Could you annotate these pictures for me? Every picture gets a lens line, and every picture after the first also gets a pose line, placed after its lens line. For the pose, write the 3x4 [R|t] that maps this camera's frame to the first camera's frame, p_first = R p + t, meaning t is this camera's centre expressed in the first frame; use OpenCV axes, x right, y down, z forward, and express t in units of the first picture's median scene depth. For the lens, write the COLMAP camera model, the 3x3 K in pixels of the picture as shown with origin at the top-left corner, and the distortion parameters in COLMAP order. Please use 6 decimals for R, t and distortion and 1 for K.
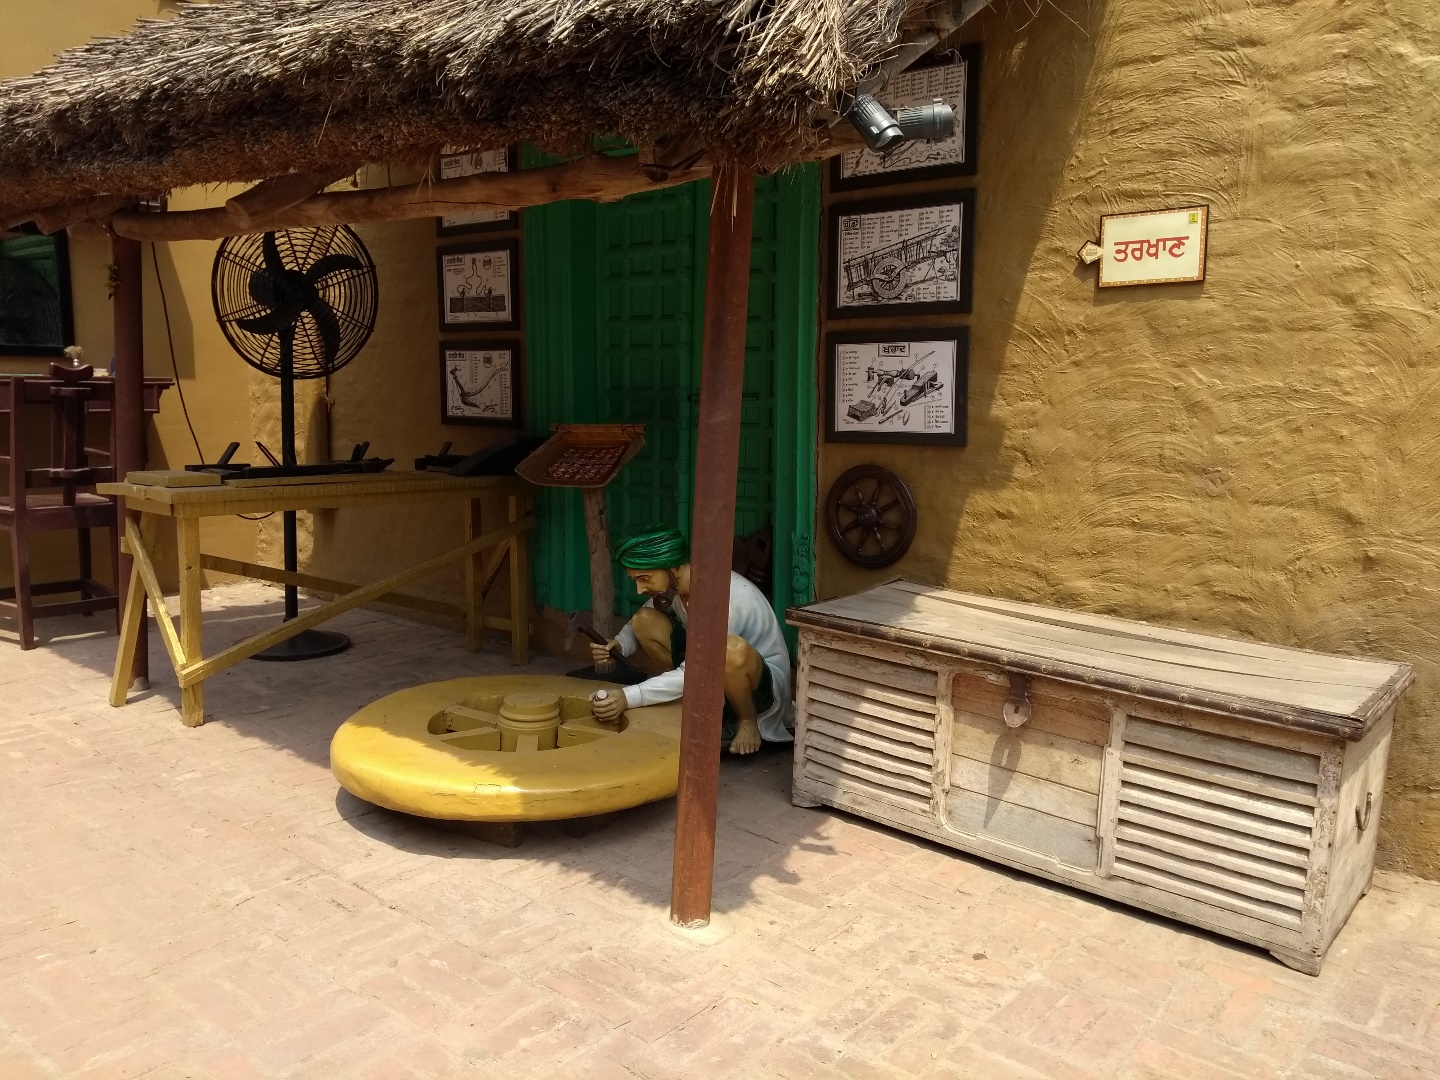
lens RADIAL K [[1134.1, 0, 722.4], [0, 1134.1, 547.9], [0, 0, 1]] dist [0.087617, -0.127841]
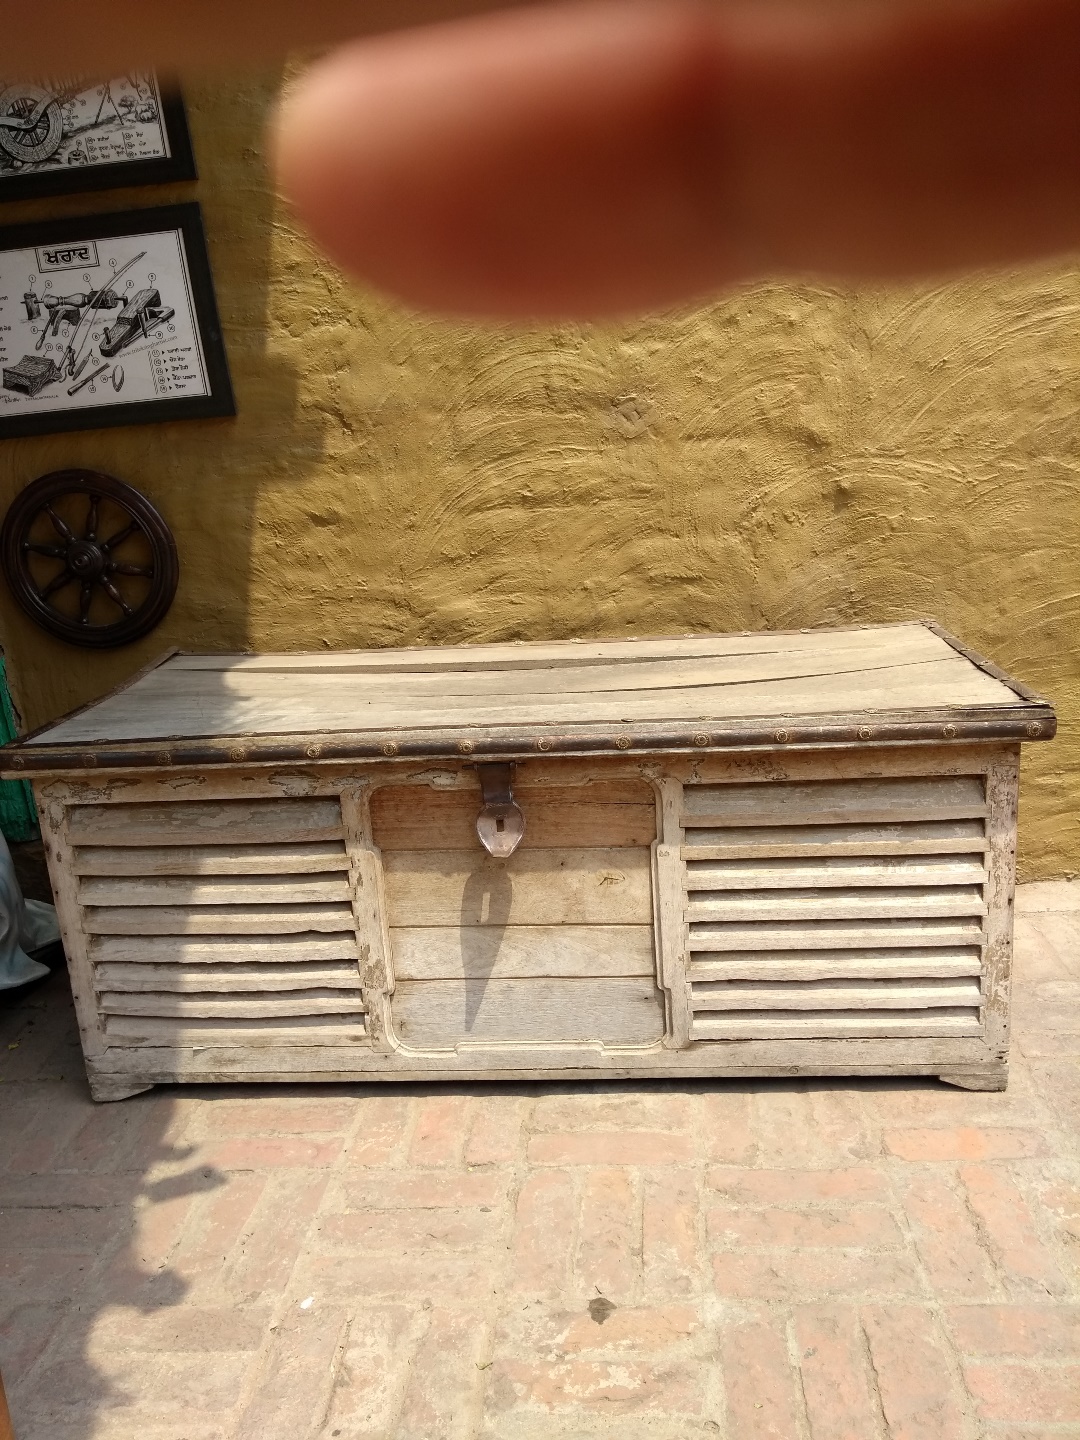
lens RADIAL K [[1124.1, 0, 549.3], [0, 1124.1, 716.4], [0, 0, 1]] dist [0.081792, -0.112006]
pose [[0.816966, -0.226330, 0.530416, -0.006590], [0.178636, 0.973846, 0.140401, 0.013457], [-0.548321, -0.019951, 0.836030, 0.470779]]
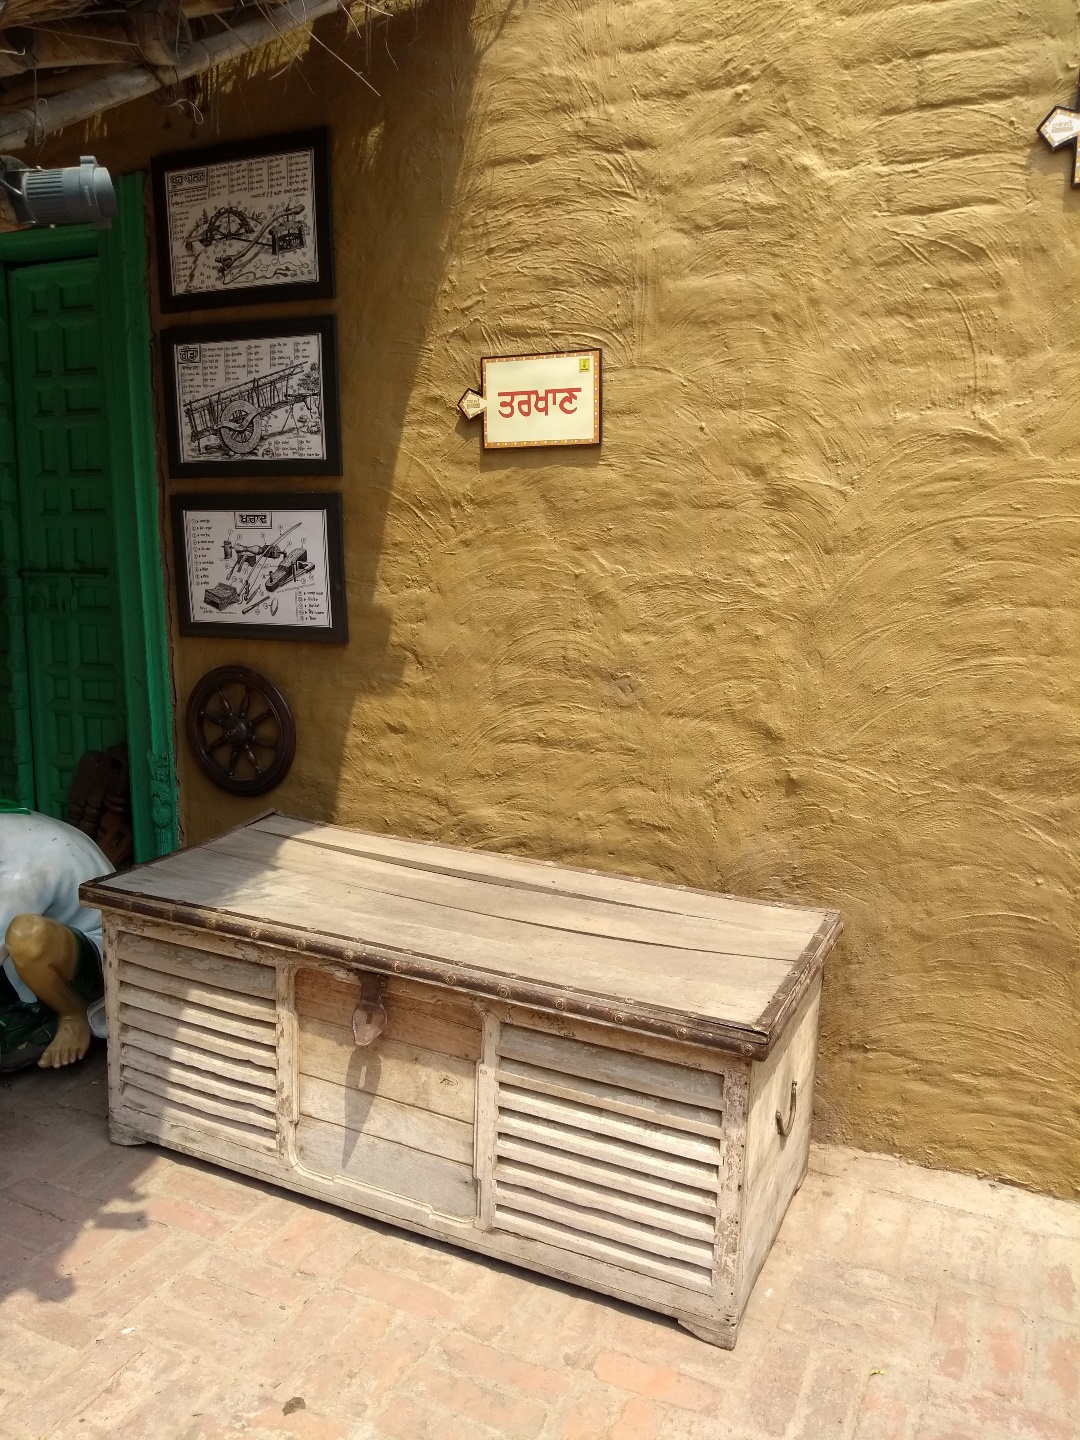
lens RADIAL K [[1124.1, 0, 549.3], [0, 1124.1, 716.4], [0, 0, 1]] dist [0.081792, -0.112006]
pose [[0.968228, -0.047584, 0.245502, 0.180475], [0.040008, 0.998559, 0.035757, -0.070713], [-0.246849, -0.024799, 0.968737, 0.232801]]
